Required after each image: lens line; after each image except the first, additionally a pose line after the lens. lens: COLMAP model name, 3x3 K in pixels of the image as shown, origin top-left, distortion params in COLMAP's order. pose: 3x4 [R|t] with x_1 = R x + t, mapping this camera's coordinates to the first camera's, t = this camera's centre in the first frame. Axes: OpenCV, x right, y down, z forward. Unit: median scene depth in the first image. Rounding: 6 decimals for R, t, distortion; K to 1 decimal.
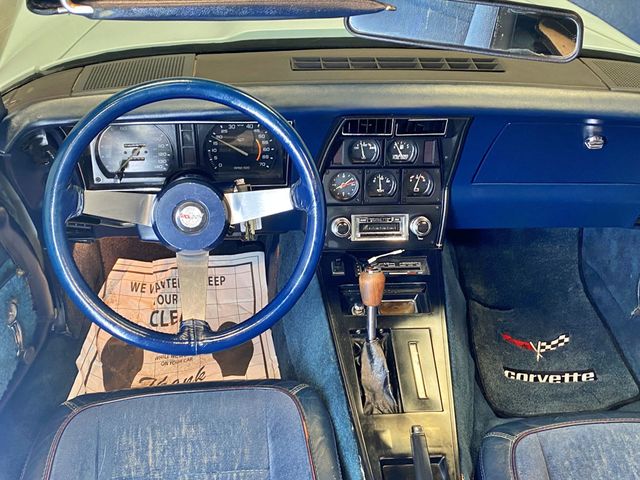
lens RADIAL K [[680.1, 0, 321.2], [0, 680.1, 242.1], [0, 0, 1]] dist [0.065890, 0.000000]
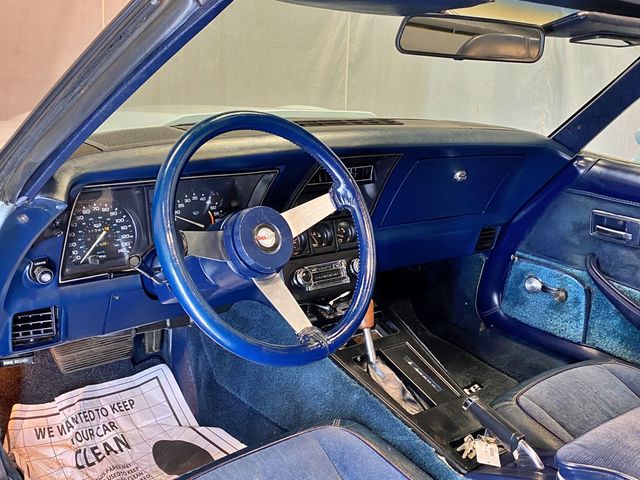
lens RADIAL K [[680.1, 0, 316.3], [0, 680.1, 236.7], [0, 0, 1]] dist [0.065890, 0.000000]
pose [[0.841293, -0.140754, 0.521934, -0.433098], [0.292274, 0.930655, -0.220132, 0.138276], [-0.454756, 0.337743, 0.824092, 0.072523]]
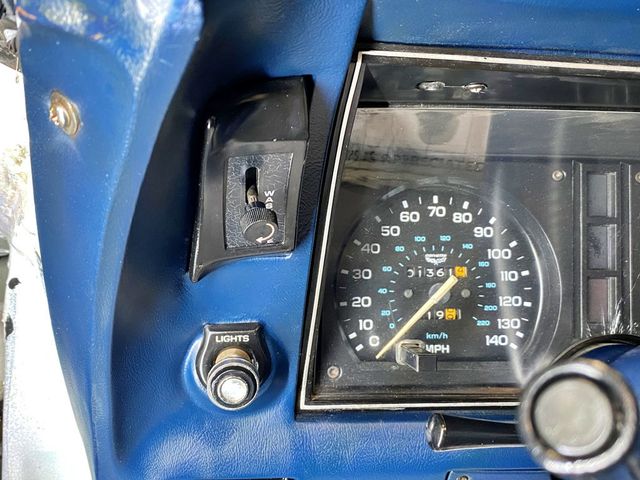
lens RADIAL K [[680.1, 0, 315.9], [0, 680.1, 237.9], [0, 0, 1]] dist [0.065890, 0.000000]
pose [[0.999857, -0.003292, 0.016588, -0.284827], [0.010296, 0.896624, -0.442672, -0.006075], [-0.013416, 0.442780, 0.896530, 0.581070]]
